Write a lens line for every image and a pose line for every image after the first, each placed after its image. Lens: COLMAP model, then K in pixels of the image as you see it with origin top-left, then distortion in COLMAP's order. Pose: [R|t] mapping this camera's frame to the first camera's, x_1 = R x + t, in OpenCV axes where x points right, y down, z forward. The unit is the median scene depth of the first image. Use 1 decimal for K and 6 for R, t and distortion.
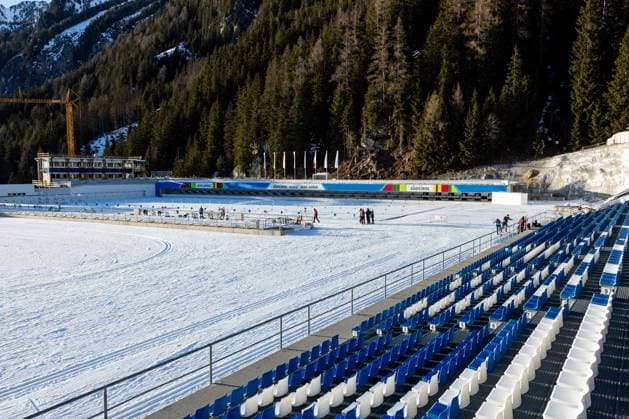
lens RADIAL K [[488.5, 0, 328.9], [0, 488.5, 211.0], [0, 0, 1]] dist [0.017827, -0.010879]
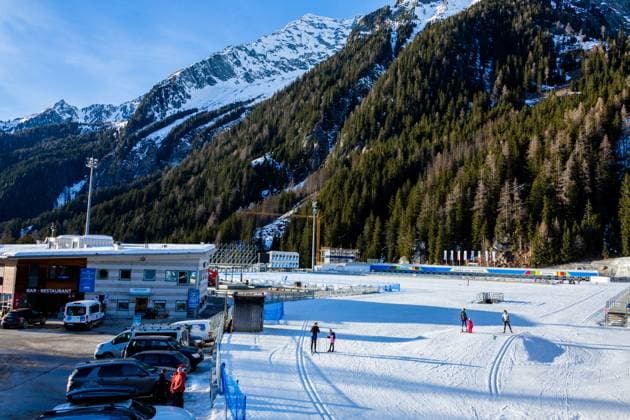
lens RADIAL K [[489.3, 0, 314.4], [0, 489.3, 214.0], [0, 0, 1]] dist [0.017827, -0.010879]
pose [[0.999380, 0.031993, -0.014684, -0.566889], [-0.034020, 0.984951, -0.169455, 0.065802], [0.009041, 0.169849, 0.985429, -0.761112]]
